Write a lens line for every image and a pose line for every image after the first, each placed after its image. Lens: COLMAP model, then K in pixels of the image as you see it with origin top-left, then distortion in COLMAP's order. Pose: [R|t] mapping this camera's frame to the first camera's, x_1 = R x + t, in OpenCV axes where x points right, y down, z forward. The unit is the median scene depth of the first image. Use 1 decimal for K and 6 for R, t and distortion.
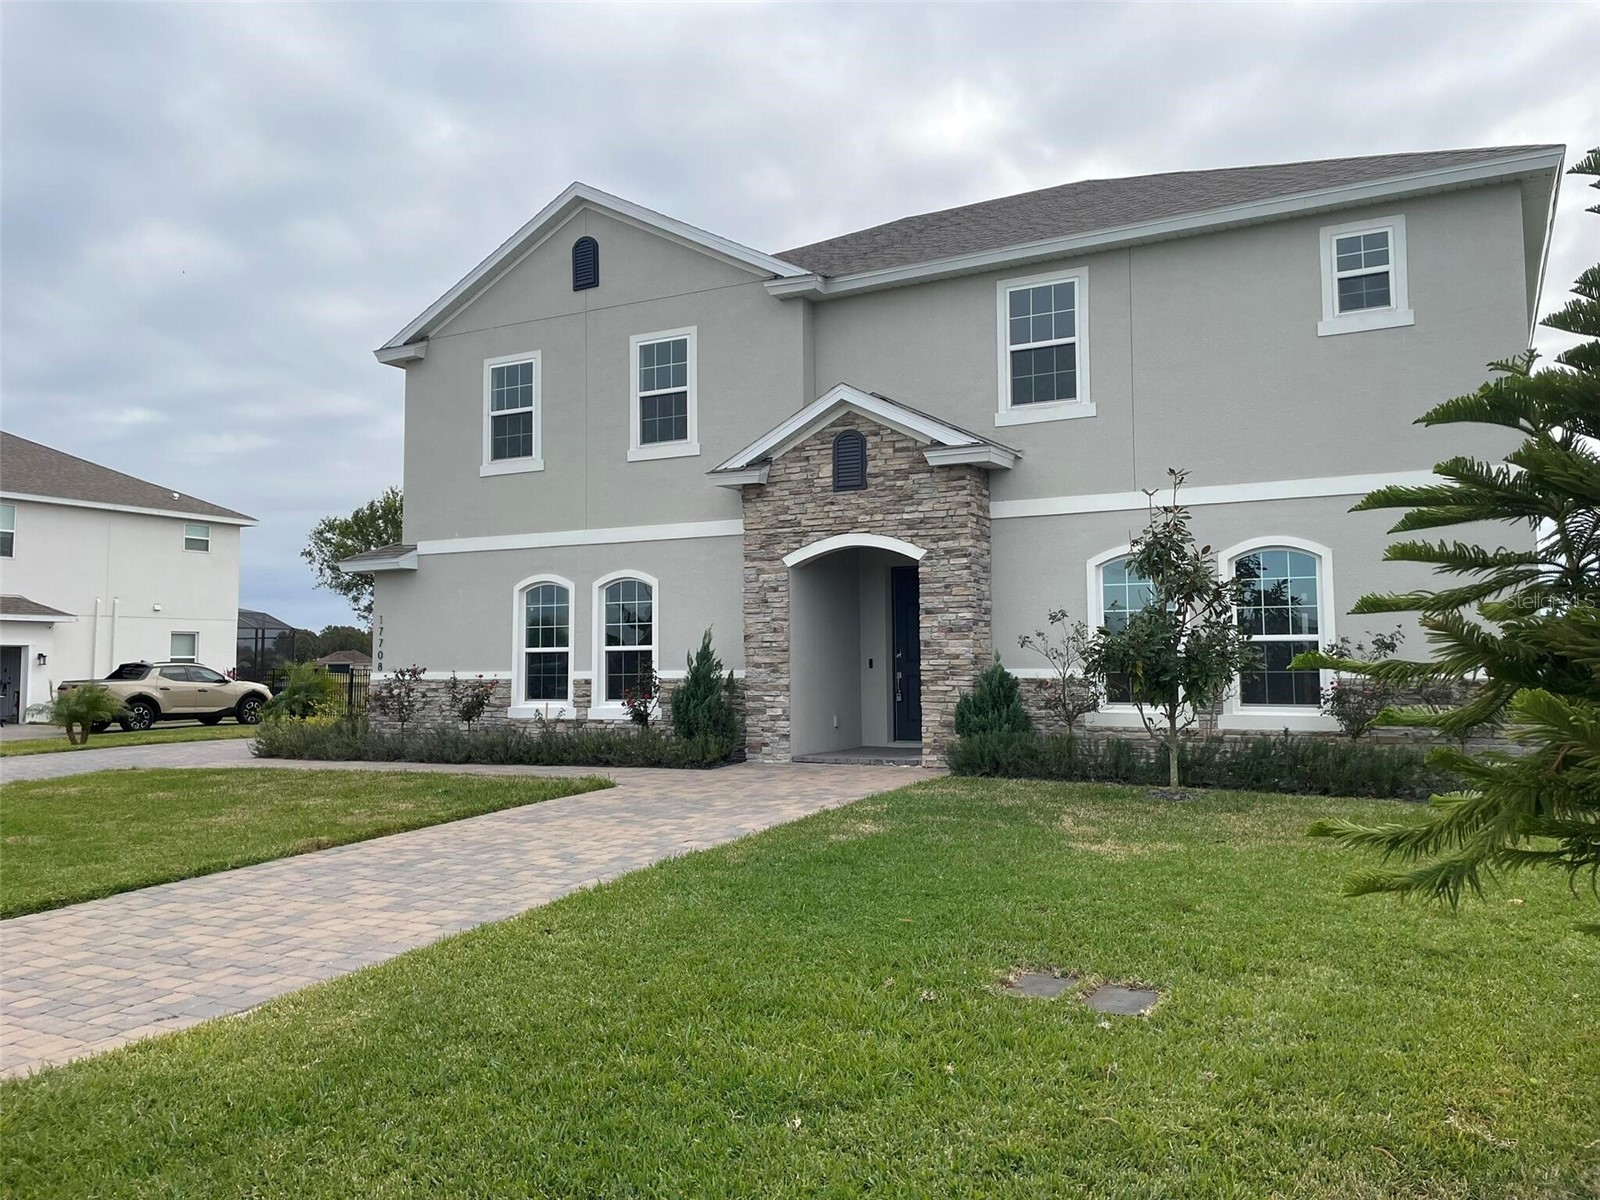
lens RADIAL K [[1206.6, 0, 799.6], [0, 1206.6, 600.3], [0, 0, 1]] dist [0.073164, -0.081756]
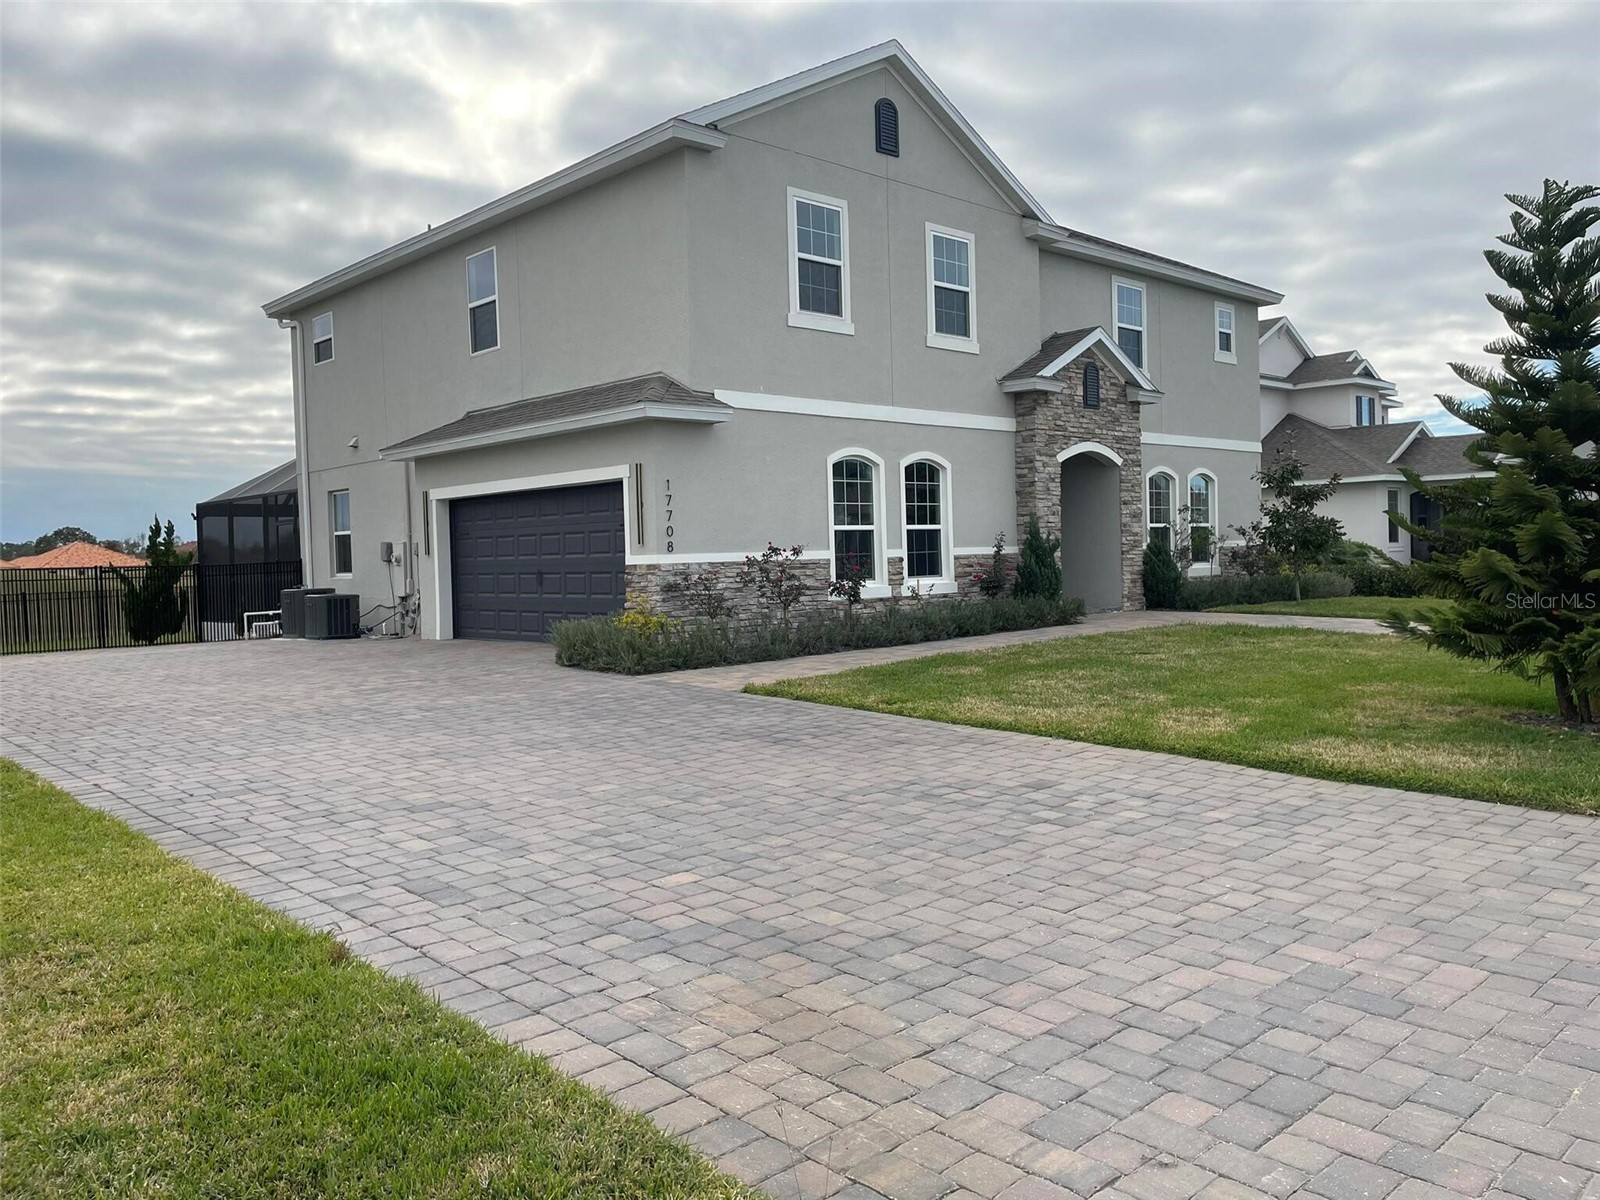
lens RADIAL K [[1206.6, 0, 797.3], [0, 1206.6, 598.8], [0, 0, 1]] dist [0.073164, -0.081756]
pose [[0.307752, -0.038028, 0.950706, -1.301588], [-0.028030, 0.998405, 0.049009, 0.059701], [-0.951054, -0.041731, 0.306195, 0.867035]]
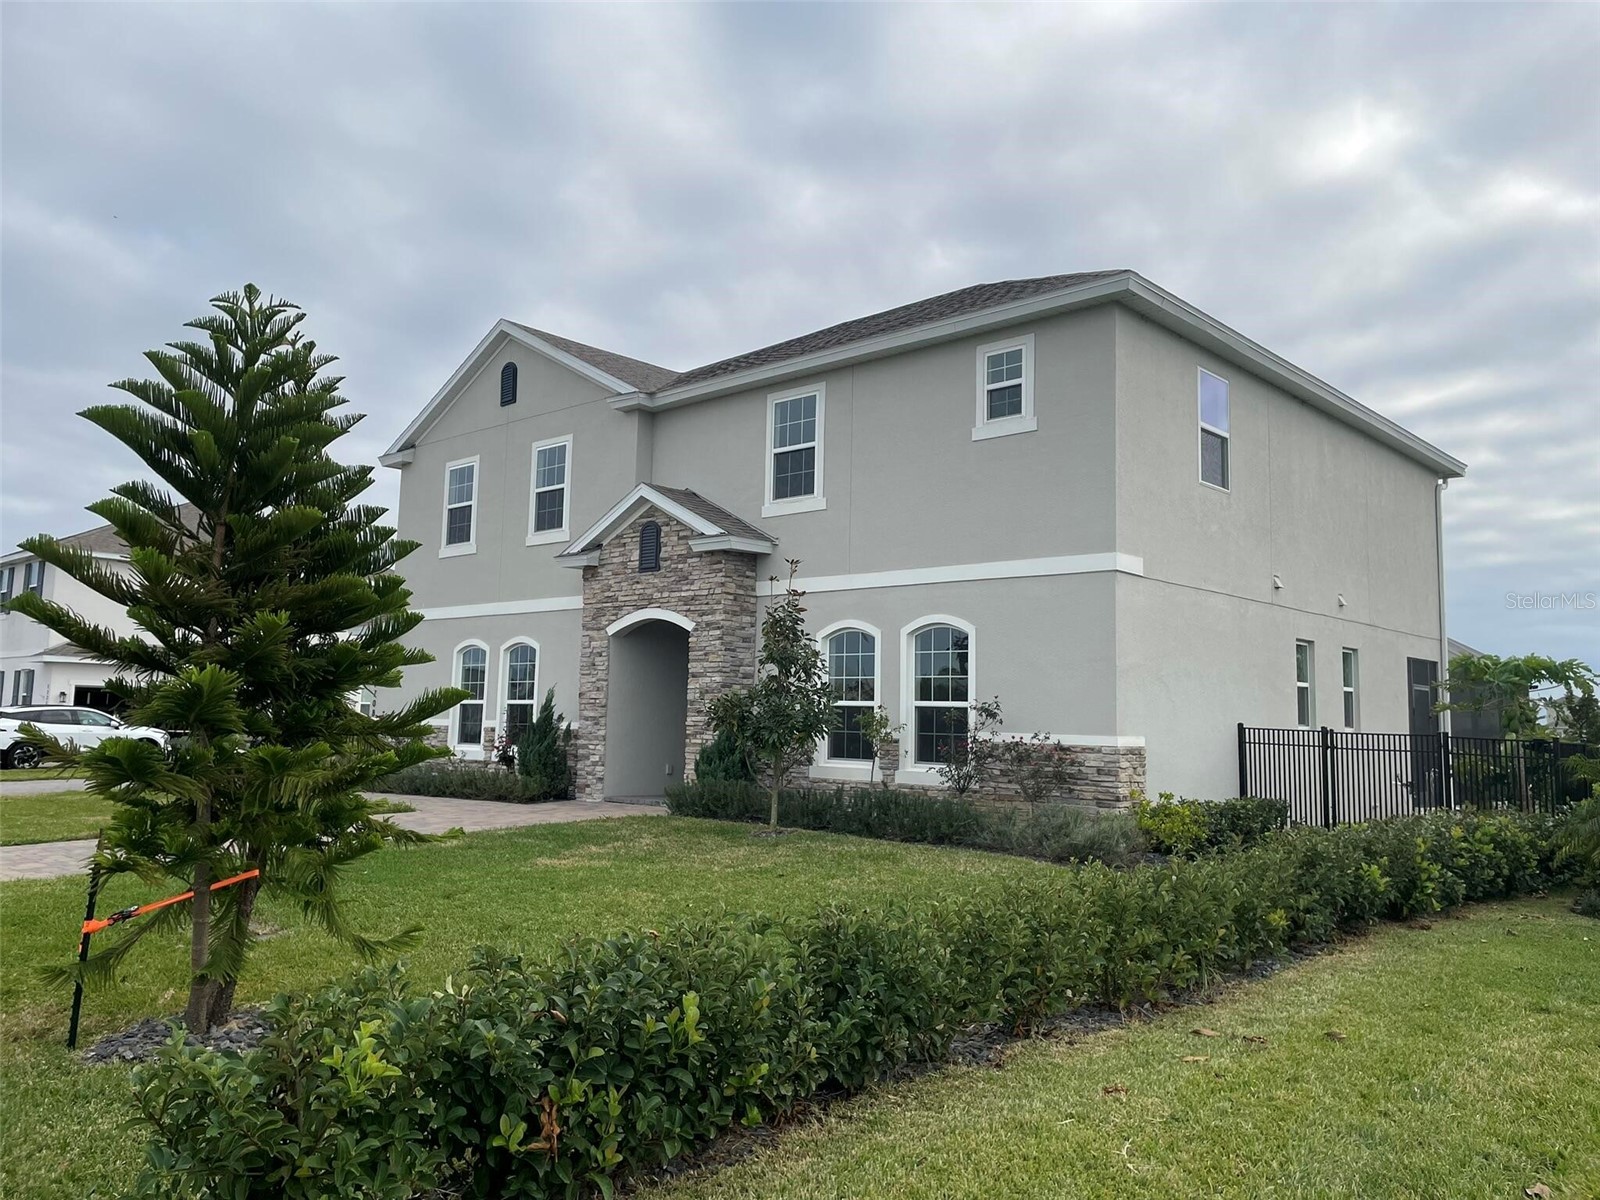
lens RADIAL K [[1206.6, 0, 802.6], [0, 1206.6, 600.8], [0, 0, 1]] dist [0.073164, -0.081756]
pose [[0.970742, 0.004189, -0.240090, 0.460720], [-0.016340, 0.998682, -0.048645, -0.007277], [0.239569, 0.051145, 0.969531, -0.109795]]
